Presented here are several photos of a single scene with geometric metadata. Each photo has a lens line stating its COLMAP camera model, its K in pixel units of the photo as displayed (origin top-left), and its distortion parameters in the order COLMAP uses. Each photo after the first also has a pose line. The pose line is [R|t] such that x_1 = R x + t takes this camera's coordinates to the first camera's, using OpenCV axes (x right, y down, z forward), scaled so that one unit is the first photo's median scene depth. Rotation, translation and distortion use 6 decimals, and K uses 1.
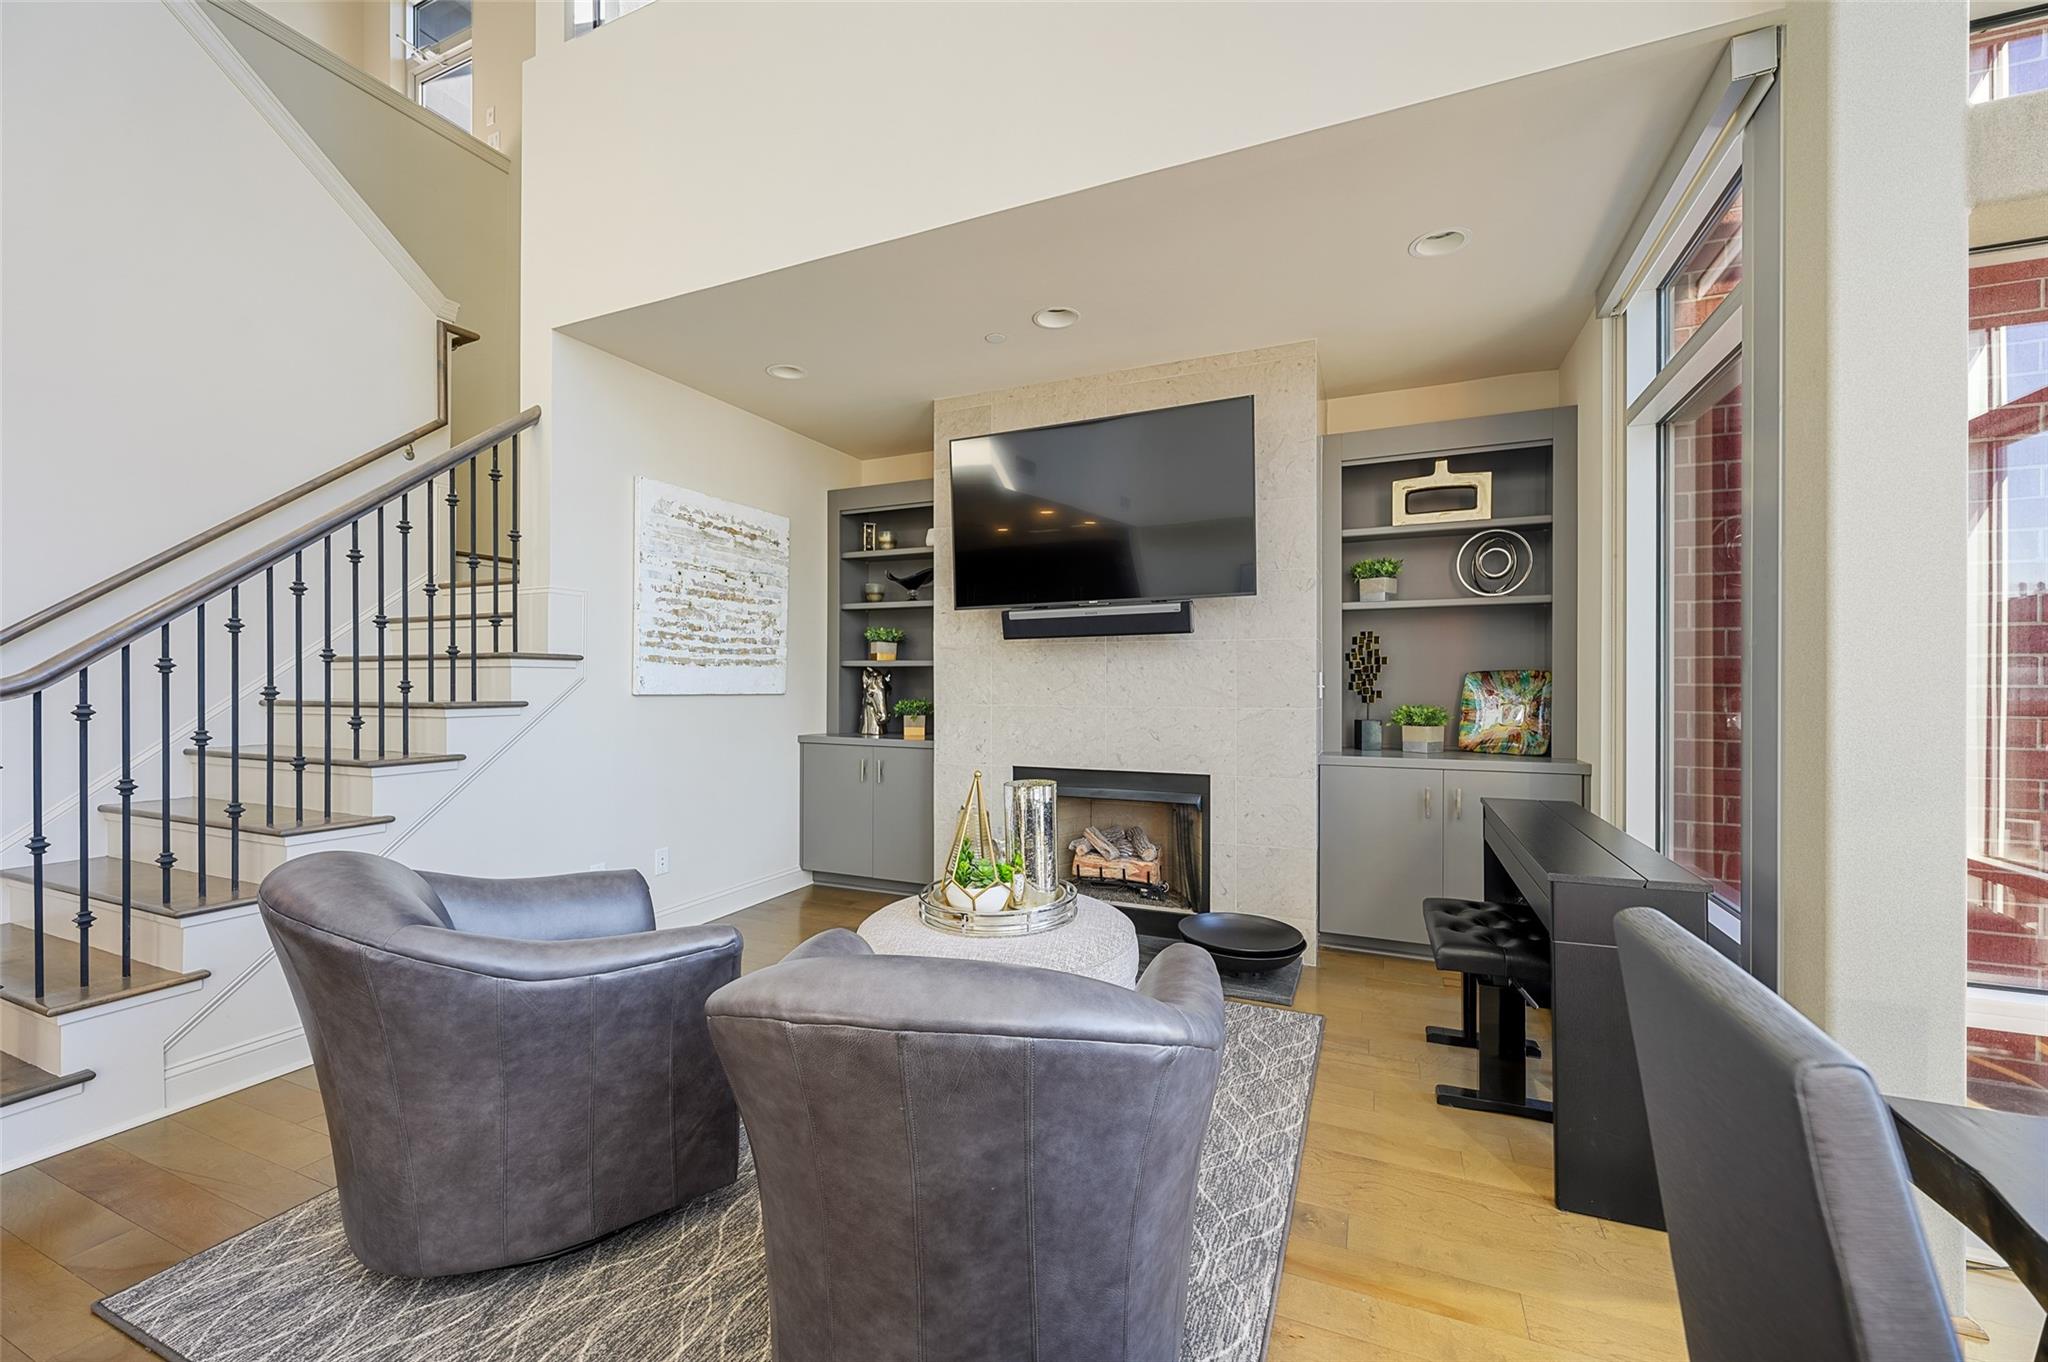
lens RADIAL K [[813.7, 0, 1022.7], [0, 813.7, 685.9], [0, 0, 1]] dist [-0.001899, 0.000778]
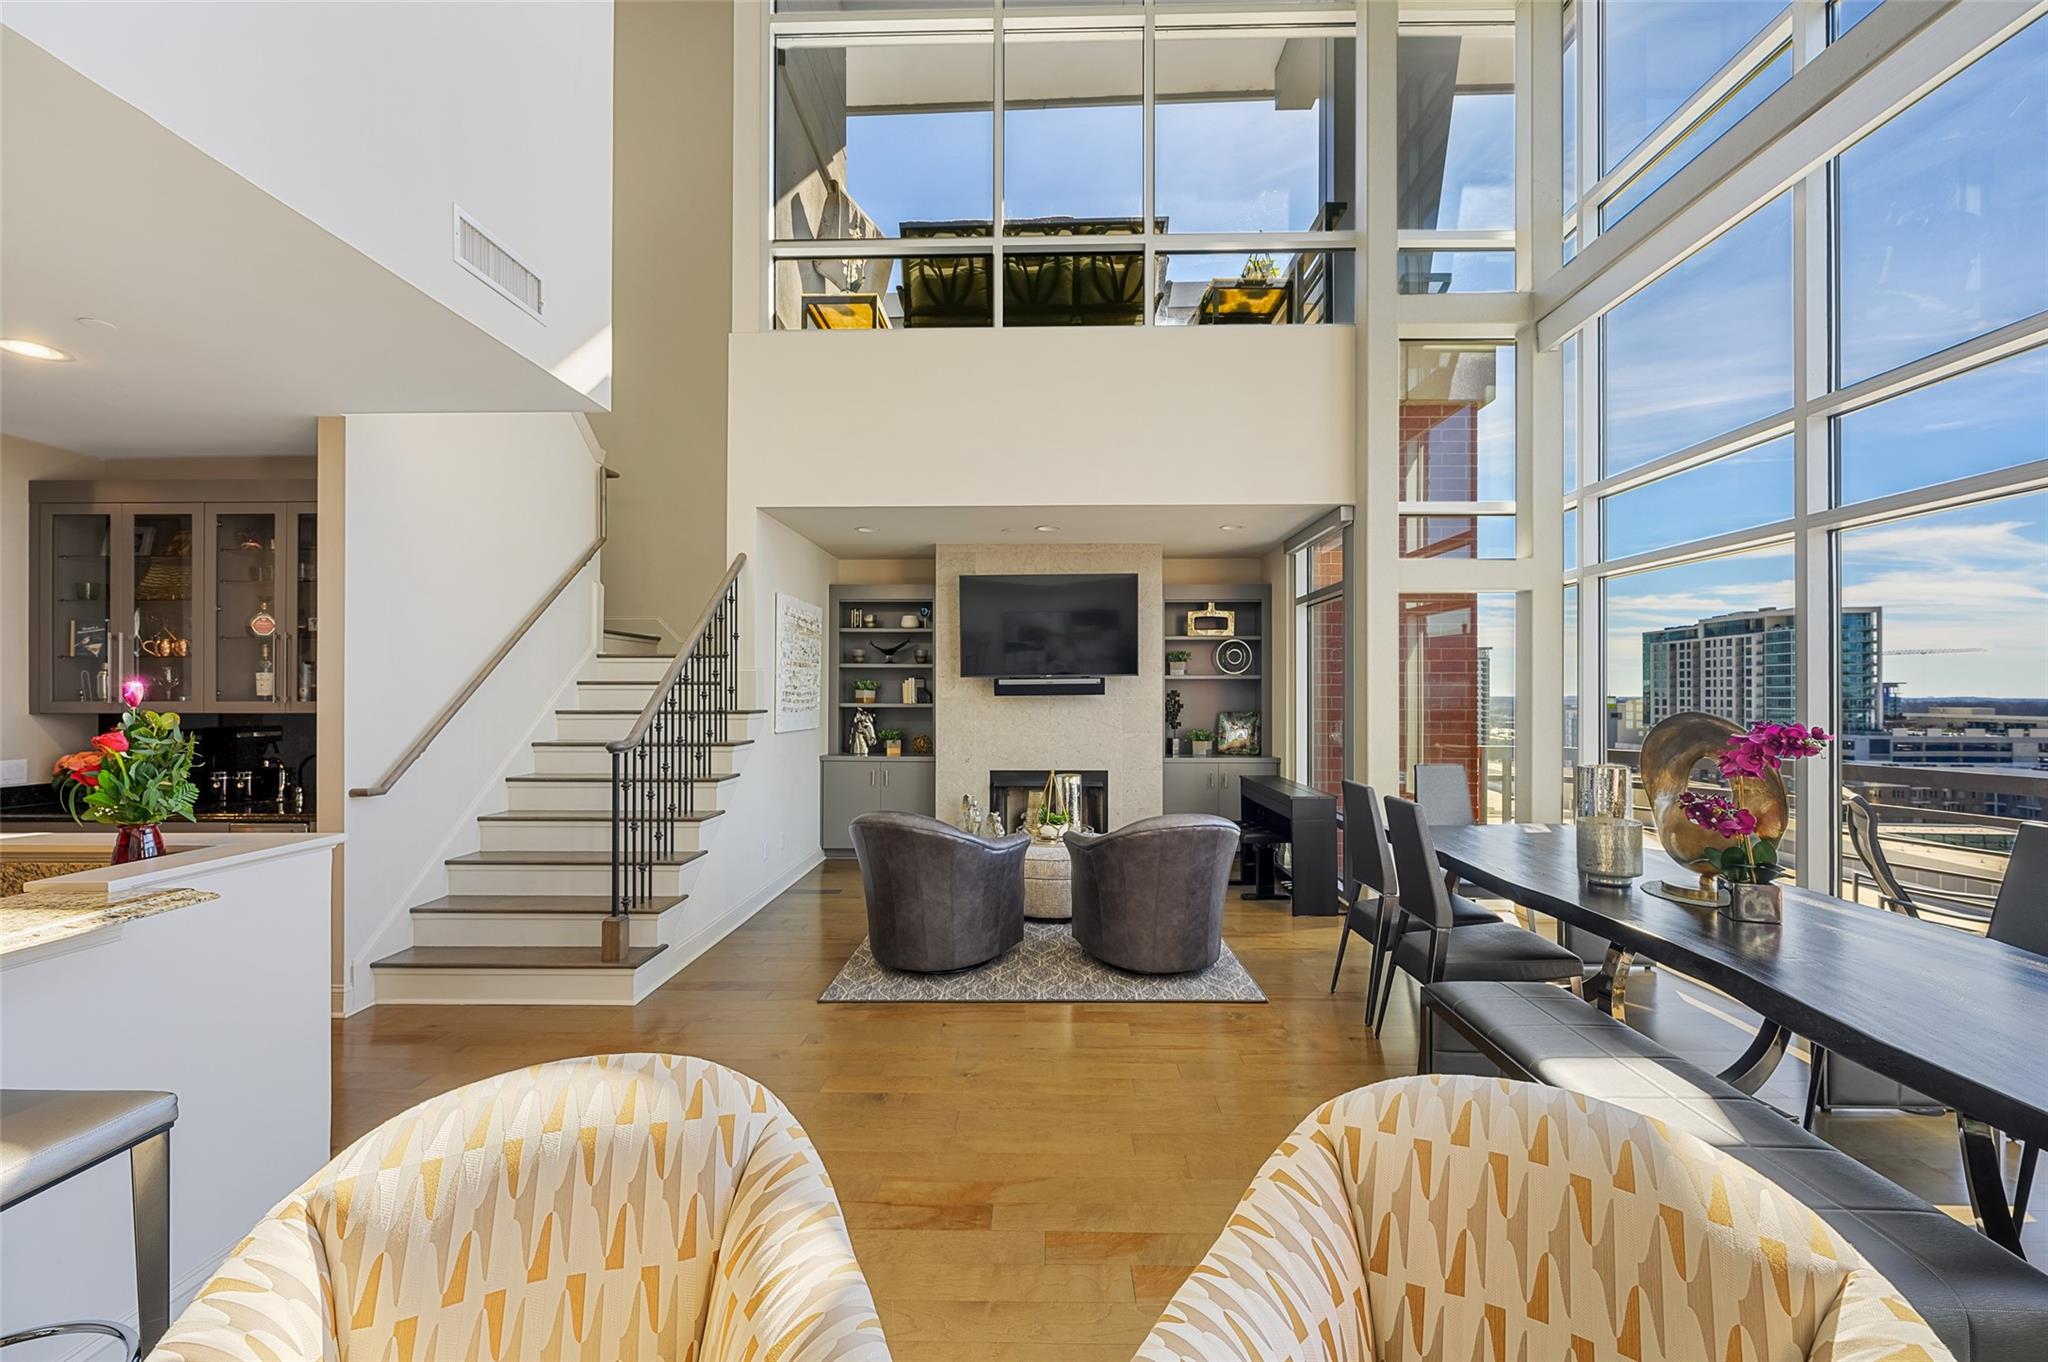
lens RADIAL K [[813.7, 0, 1027.6], [0, 813.7, 691.9], [0, 0, 1]] dist [-0.001899, 0.000778]
pose [[0.923893, -0.000521, 0.382650, -0.619250], [0.002487, 0.999986, -0.004643, -0.057695], [-0.382642, 0.005241, 0.923882, -0.609611]]
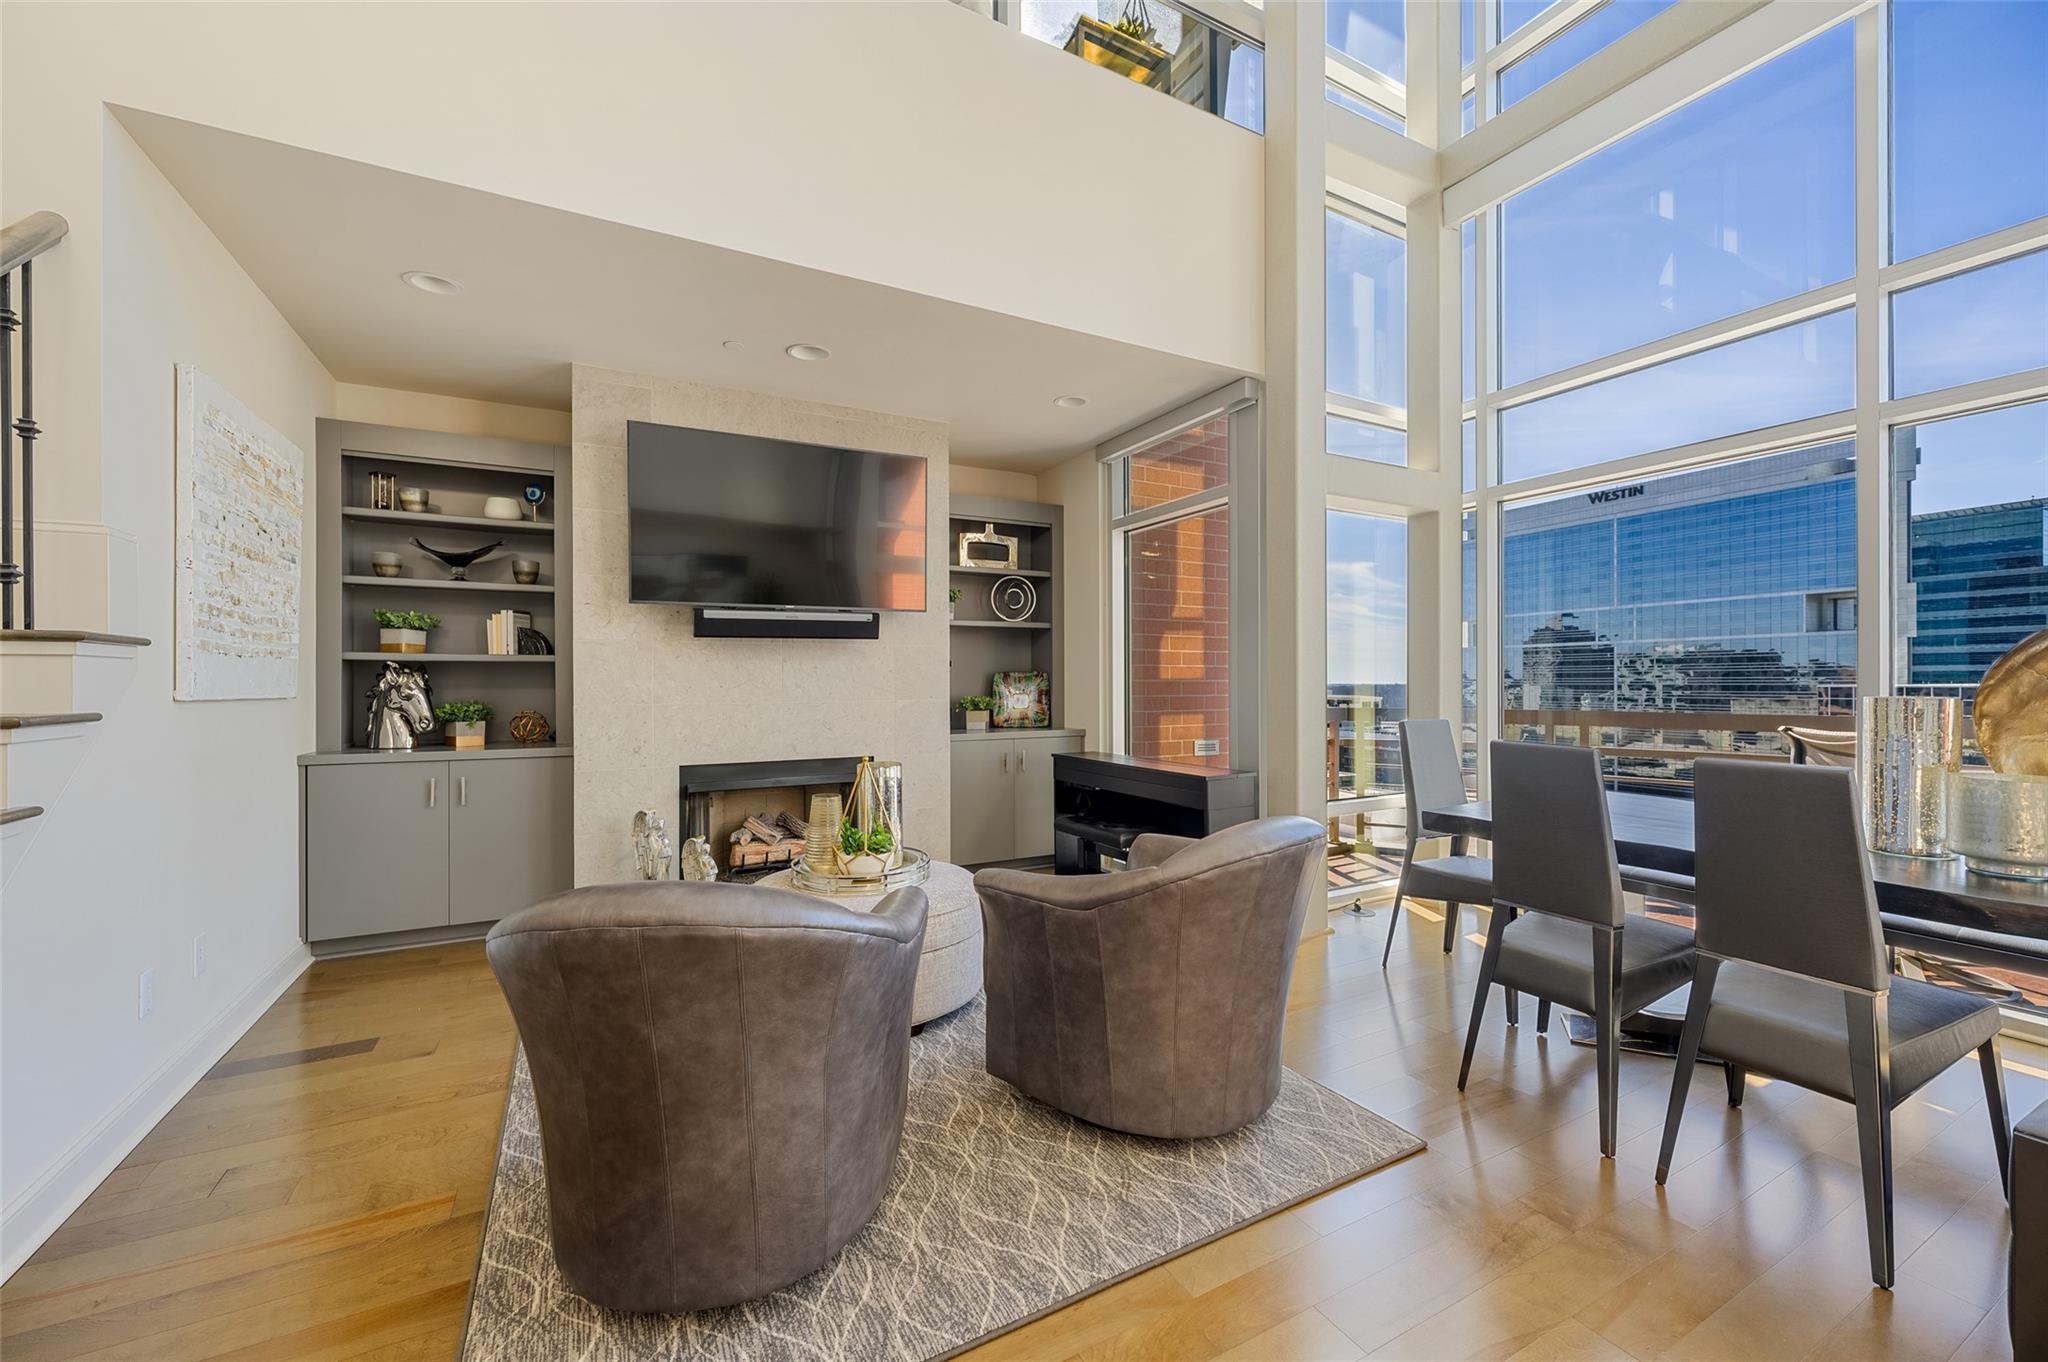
lens RADIAL K [[813.7, 0, 1029.5], [0, 813.7, 684.5], [0, 0, 1]] dist [-0.001899, 0.000778]
pose [[0.611002, -0.006442, 0.791603, -0.567147], [0.006563, 0.999974, 0.003071, 0.000521], [-0.791602, 0.003319, 0.611028, 0.070649]]
